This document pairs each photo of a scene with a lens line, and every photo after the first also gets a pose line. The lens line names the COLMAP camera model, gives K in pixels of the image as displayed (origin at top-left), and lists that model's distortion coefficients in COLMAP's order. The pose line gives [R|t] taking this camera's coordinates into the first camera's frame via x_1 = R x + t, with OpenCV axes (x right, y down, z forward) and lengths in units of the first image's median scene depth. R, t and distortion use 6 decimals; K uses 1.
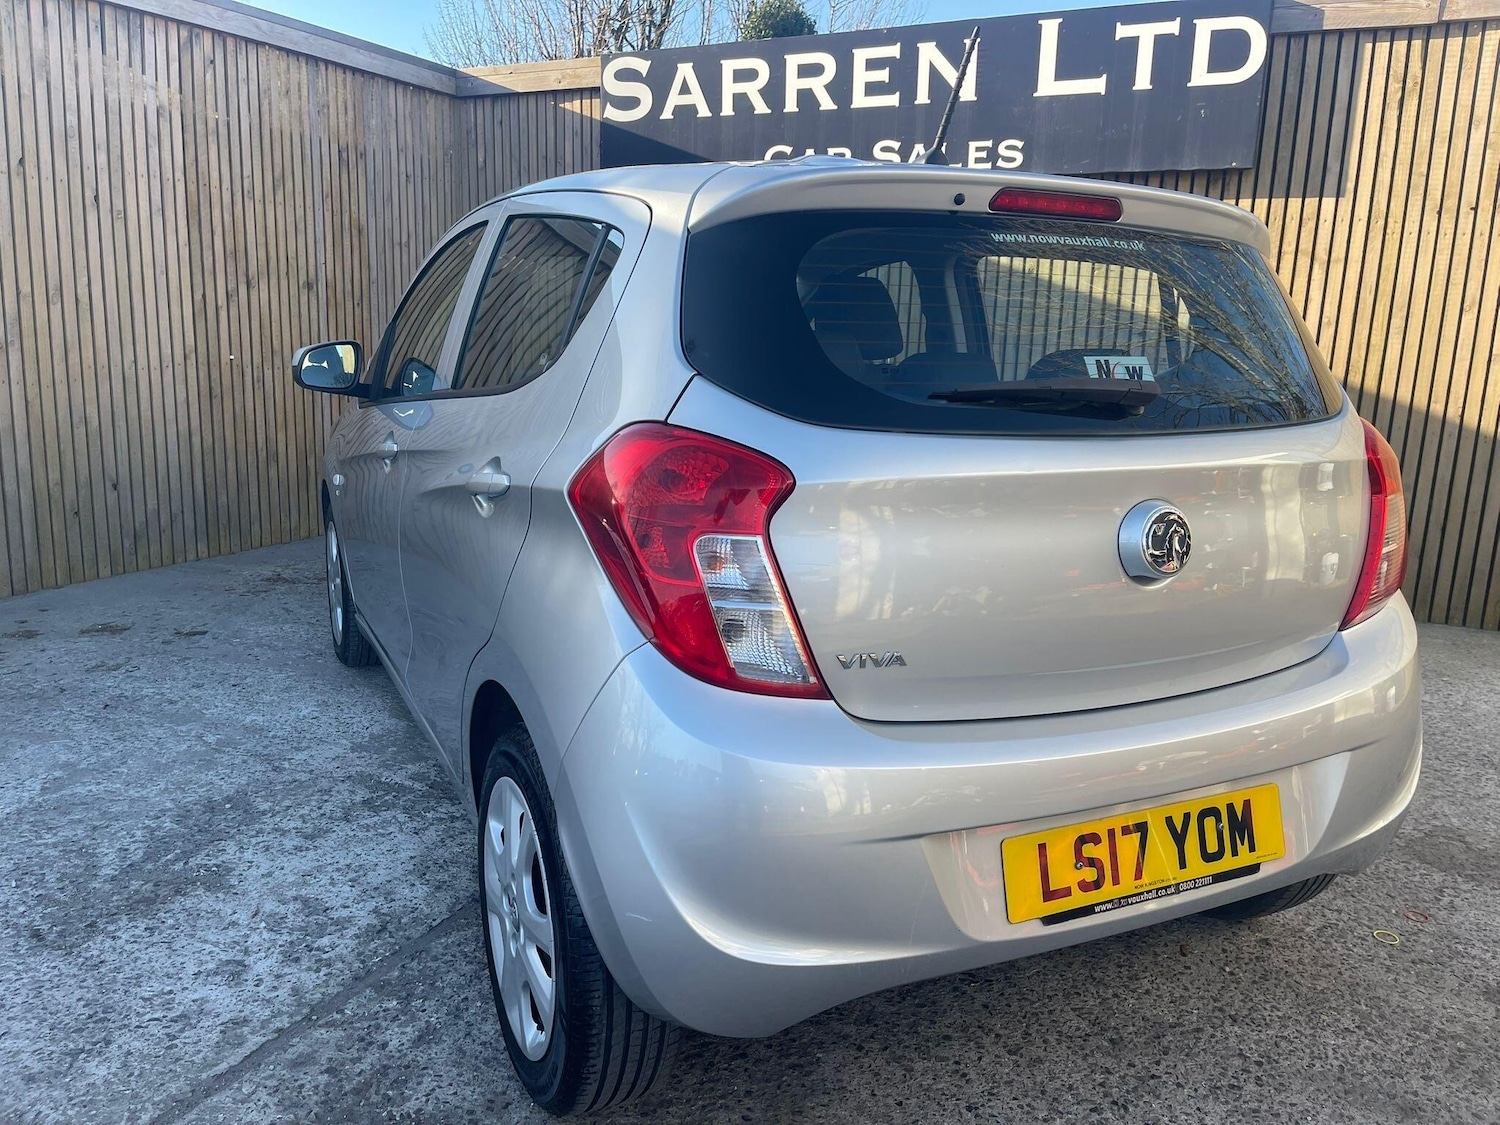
lens RADIAL K [[1137.0, 0, 758.0], [0, 1137.0, 560.6], [0, 0, 1]] dist [0.074735, -0.096786]
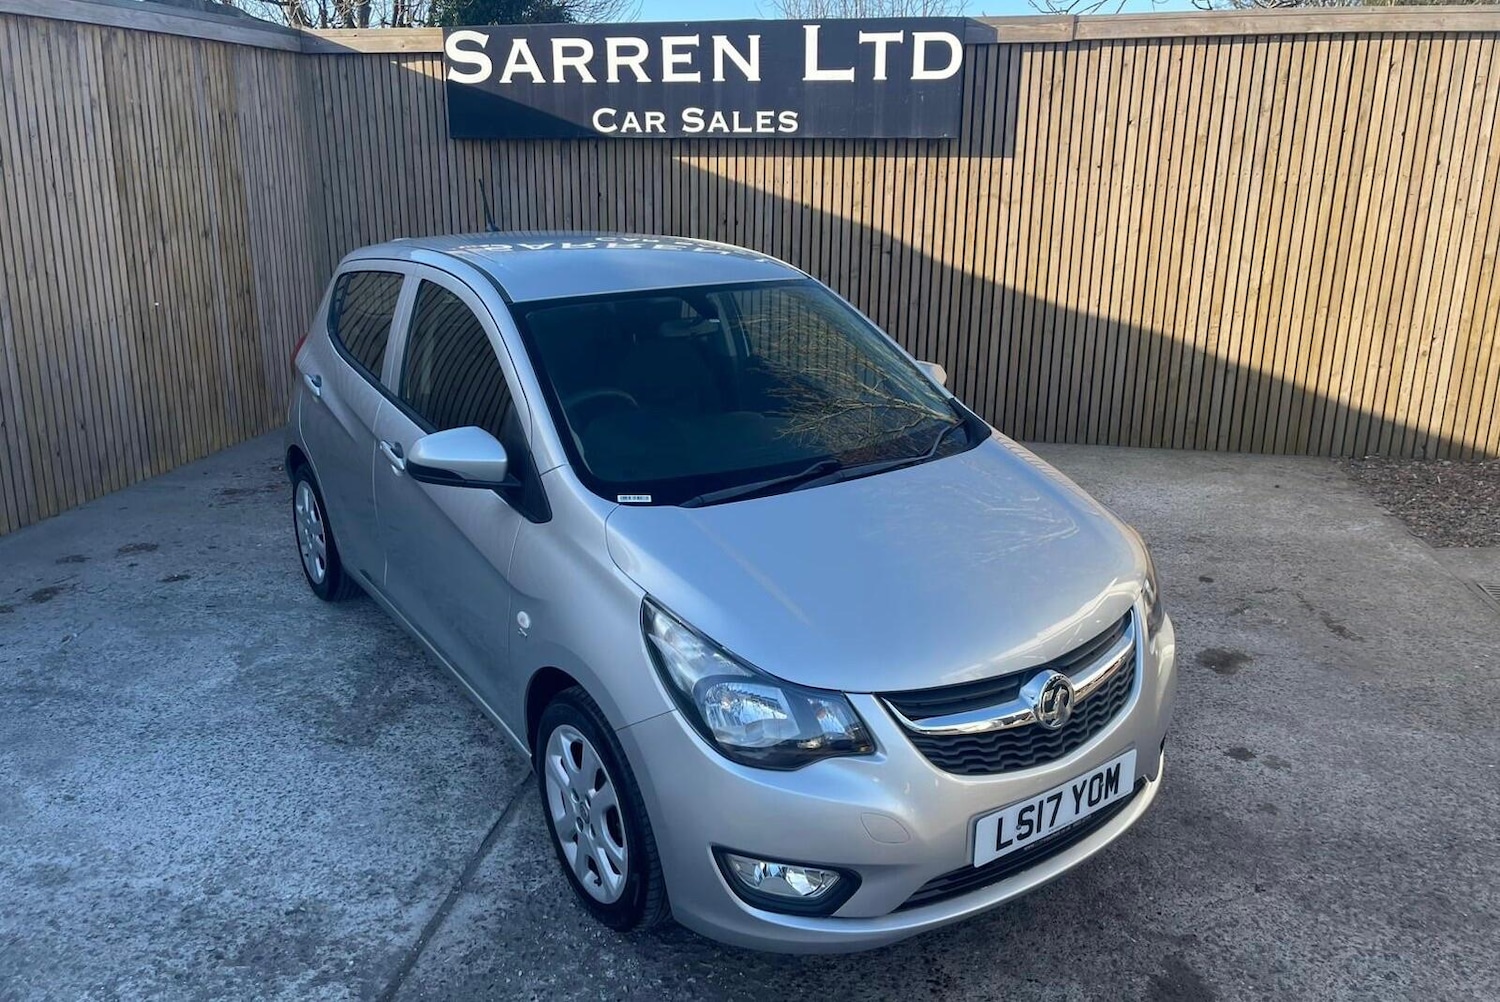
lens RADIAL K [[1140.2, 0, 747.0], [0, 1140.2, 447.4], [0, 0, 1]] dist [0.056970, -0.067231]
pose [[0.966283, -0.088819, 0.241677, -0.195260], [0.076108, 0.995204, 0.061449, -0.065640], [-0.245976, -0.040983, 0.968409, -0.318062]]
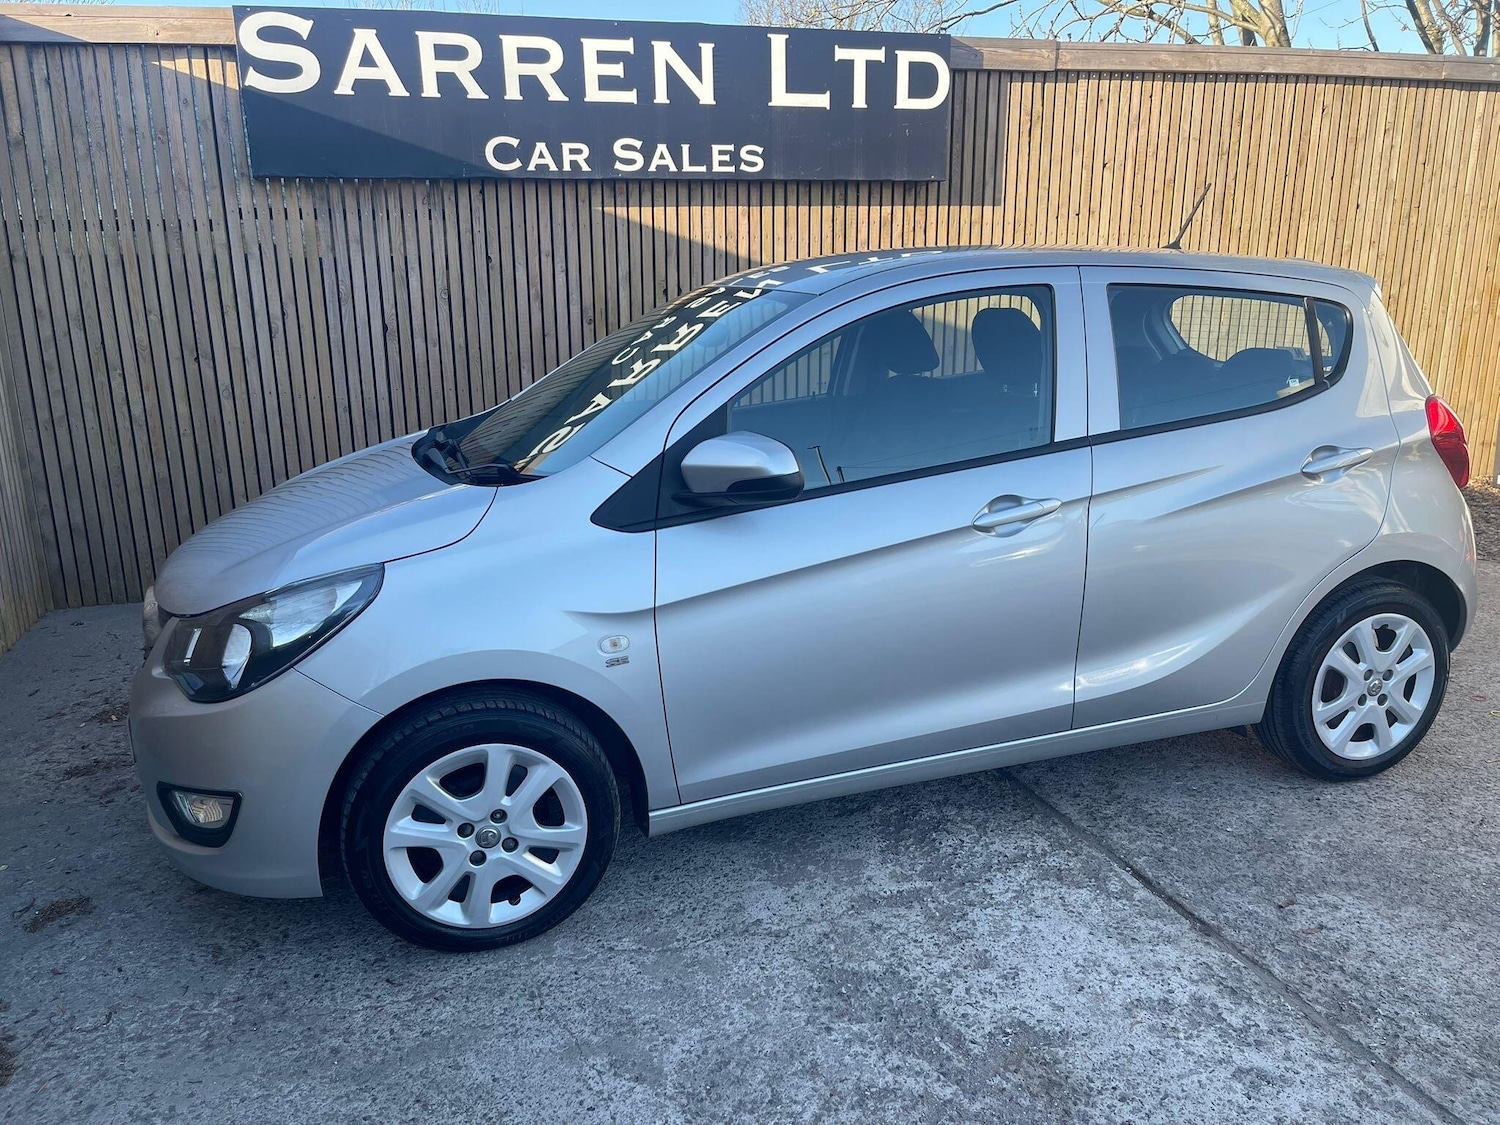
lens RADIAL K [[1137.0, 0, 758.7], [0, 1137.0, 569.1], [0, 0, 1]] dist [0.074735, -0.096786]
pose [[0.729072, -0.210774, 0.651175, -0.576022], [0.178299, 0.977041, 0.116623, -0.114075], [-0.660805, 0.031077, 0.749914, 0.230310]]
